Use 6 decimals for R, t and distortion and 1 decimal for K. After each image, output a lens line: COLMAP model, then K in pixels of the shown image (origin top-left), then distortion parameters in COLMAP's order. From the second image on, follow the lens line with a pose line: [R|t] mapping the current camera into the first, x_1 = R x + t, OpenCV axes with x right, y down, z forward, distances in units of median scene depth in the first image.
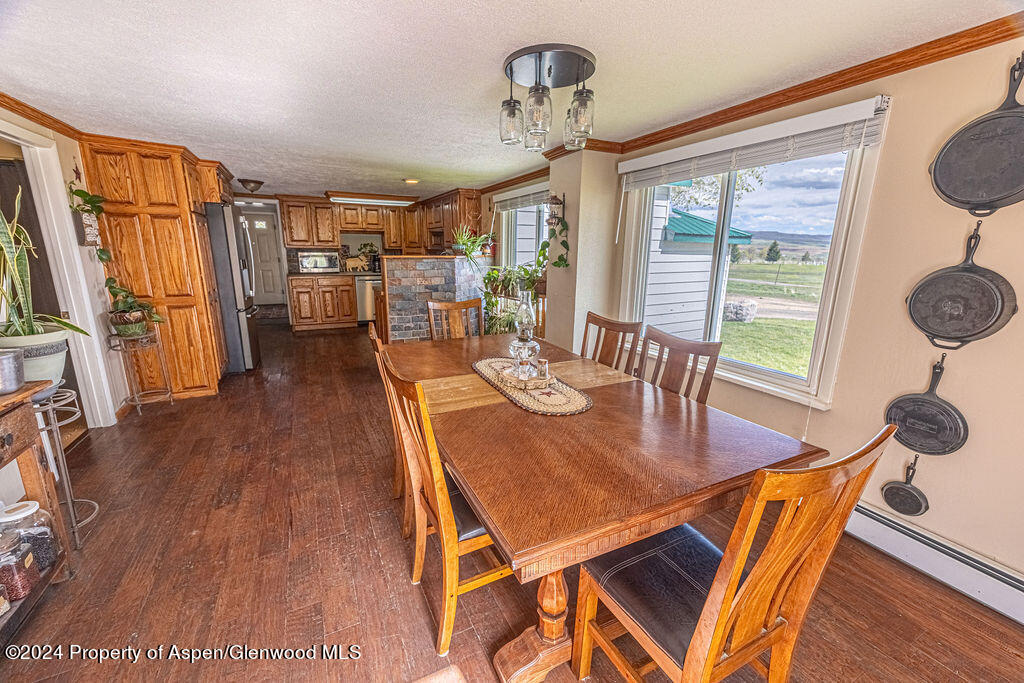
lens RADIAL K [[410.1, 0, 510.8], [0, 410.1, 343.0], [0, 0, 1]] dist [-0.001877, -0.000440]
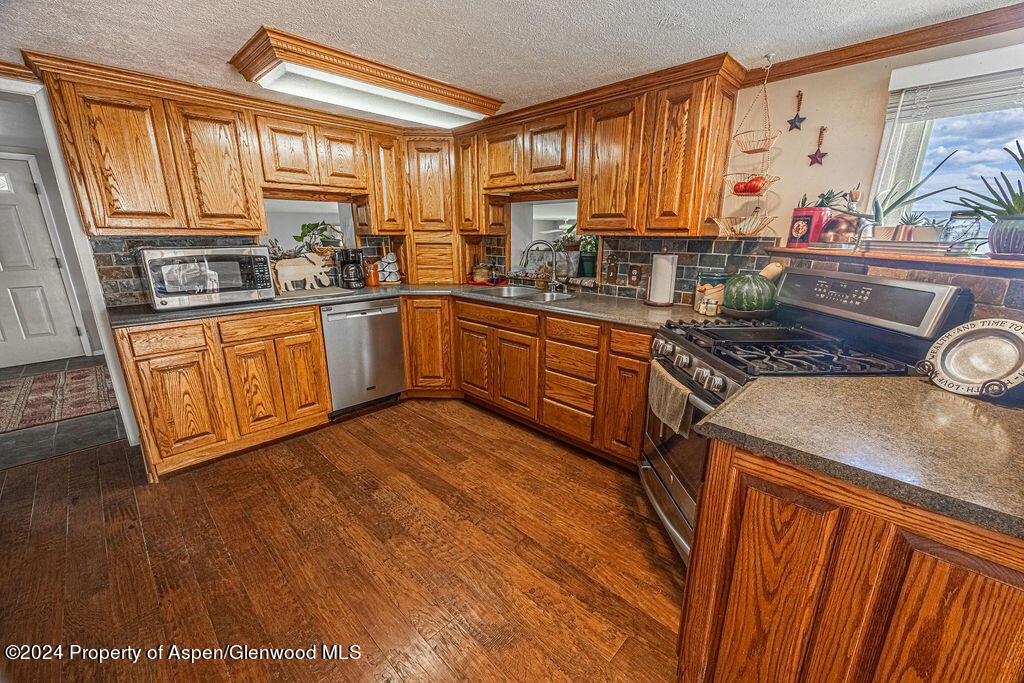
lens RADIAL K [[410.1, 0, 511.2], [0, 410.1, 344.5], [0, 0, 1]] dist [-0.001877, -0.000440]
pose [[0.945523, -0.096328, 0.310977, -0.337808], [0.083059, 0.994989, 0.055665, -0.135024], [-0.314780, -0.026803, 0.948786, 0.575504]]
